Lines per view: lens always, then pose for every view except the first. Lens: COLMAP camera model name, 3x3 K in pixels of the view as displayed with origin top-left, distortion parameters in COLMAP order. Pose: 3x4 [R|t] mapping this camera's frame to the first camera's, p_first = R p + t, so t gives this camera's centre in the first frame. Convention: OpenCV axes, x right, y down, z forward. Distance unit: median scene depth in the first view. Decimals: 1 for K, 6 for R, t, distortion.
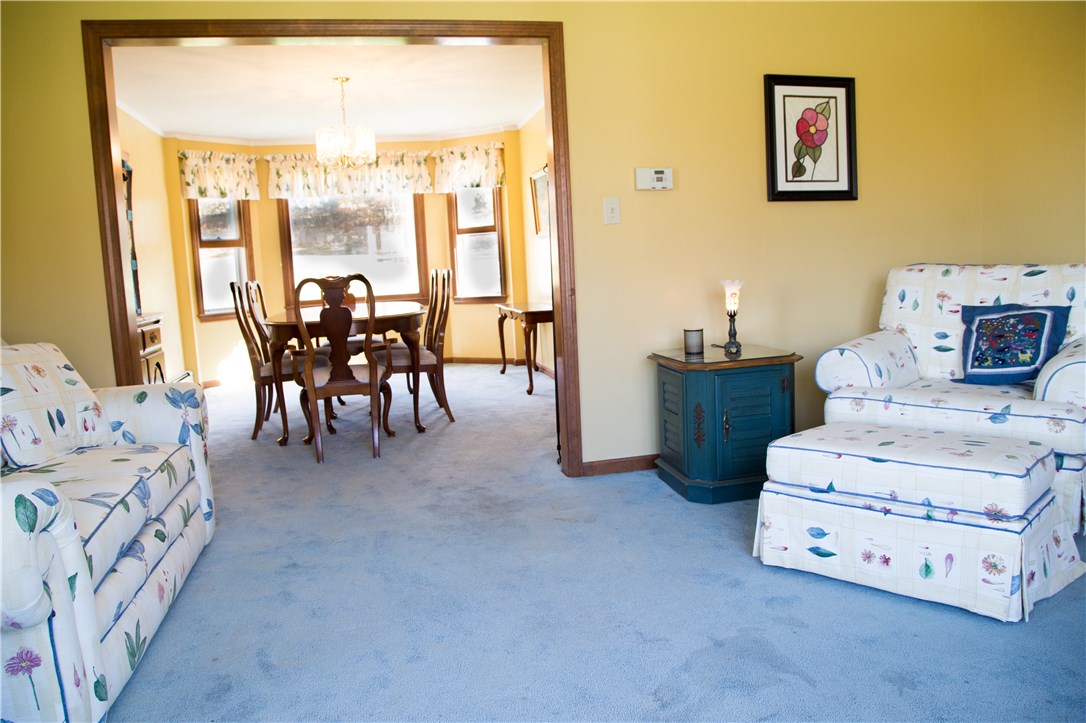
lens RADIAL K [[760.1, 0, 545.4], [0, 760.1, 360.3], [0, 0, 1]] dist [-0.054659, 0.016546]
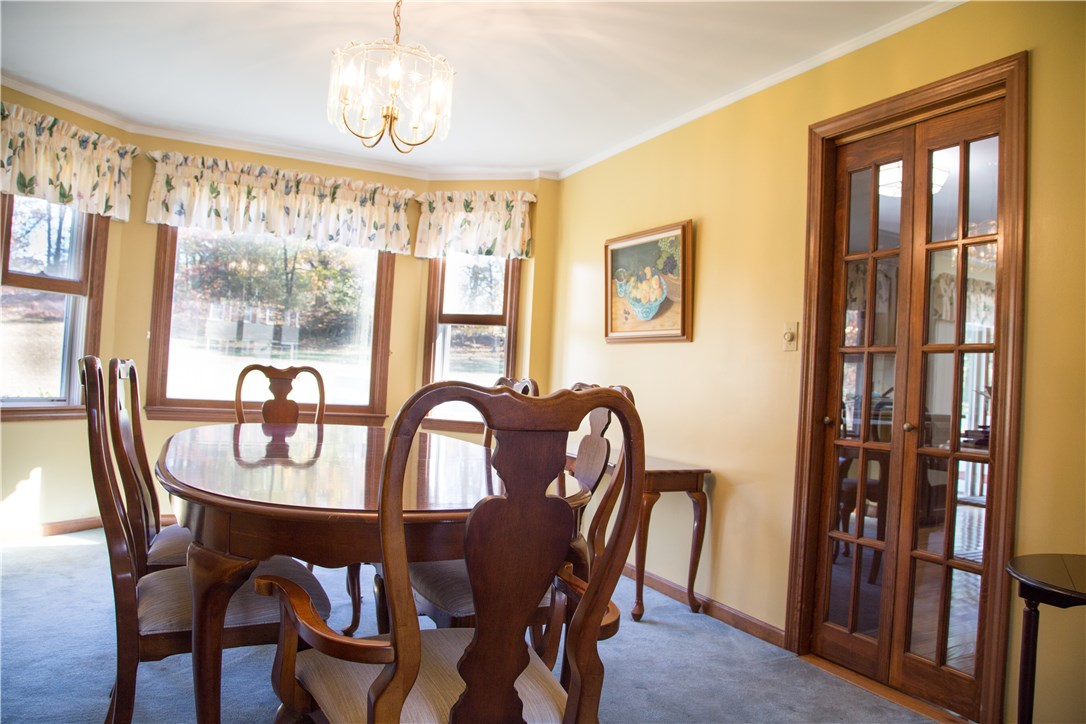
lens RADIAL K [[760.1, 0, 541.8], [0, 760.1, 362.2], [0, 0, 1]] dist [-0.054659, 0.016546]
pose [[0.970121, 0.107533, 0.217490, -0.178809], [-0.073933, 0.984806, -0.157136, -0.037903], [-0.231083, 0.136362, 0.963331, 0.375001]]
